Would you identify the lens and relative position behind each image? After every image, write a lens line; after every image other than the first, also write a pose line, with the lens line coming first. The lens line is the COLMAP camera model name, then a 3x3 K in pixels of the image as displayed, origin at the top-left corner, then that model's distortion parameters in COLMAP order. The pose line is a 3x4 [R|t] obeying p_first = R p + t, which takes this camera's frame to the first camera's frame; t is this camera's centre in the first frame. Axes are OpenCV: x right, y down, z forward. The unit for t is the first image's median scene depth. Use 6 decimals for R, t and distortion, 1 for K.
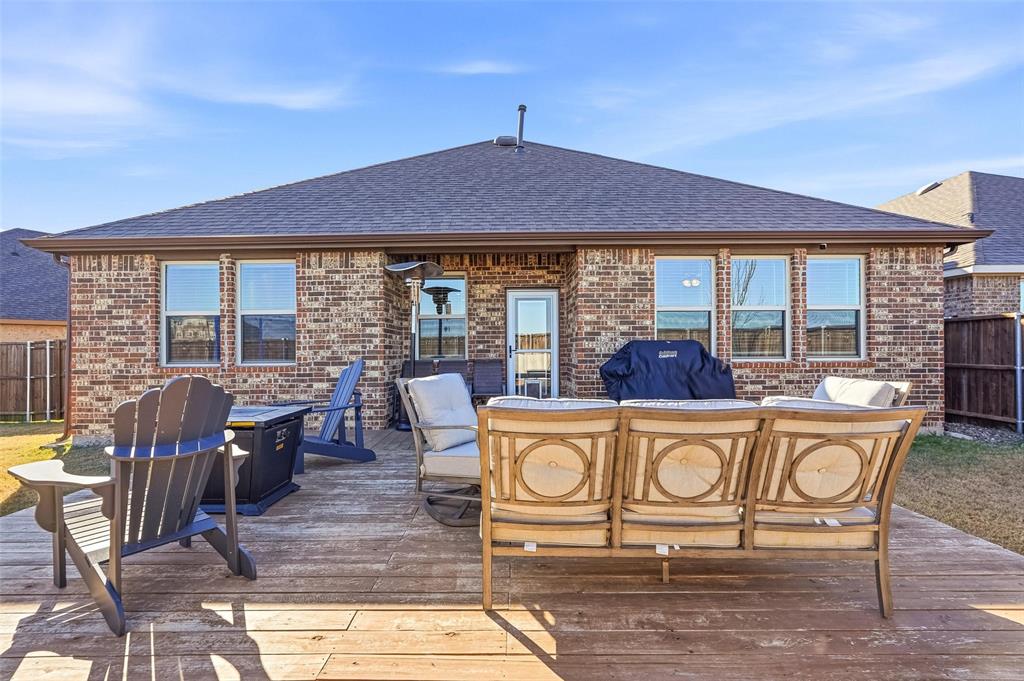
lens RADIAL K [[453.2, 0, 511.8], [0, 453.2, 345.4], [0, 0, 1]] dist [-0.010815, 0.001461]
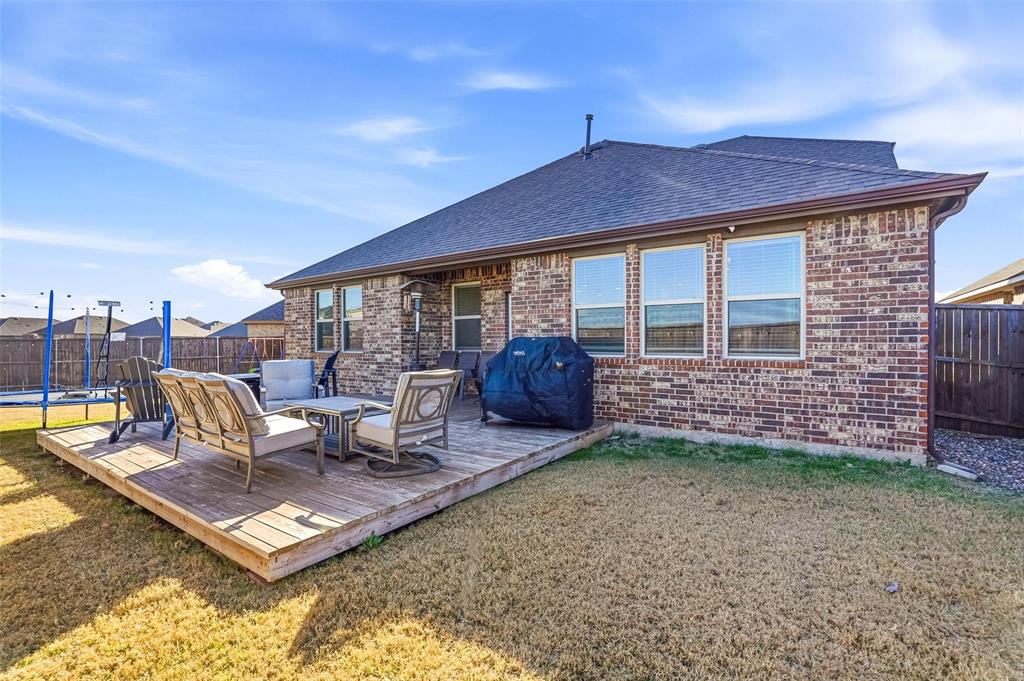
lens RADIAL K [[453.2, 0, 513.9], [0, 453.2, 338.5], [0, 0, 1]] dist [-0.010815, 0.001461]
pose [[0.819157, -0.000086, -0.573570, 0.832025], [0.004815, 0.999966, 0.006728, -0.013908], [0.573549, -0.008273, 0.819129, 0.027757]]
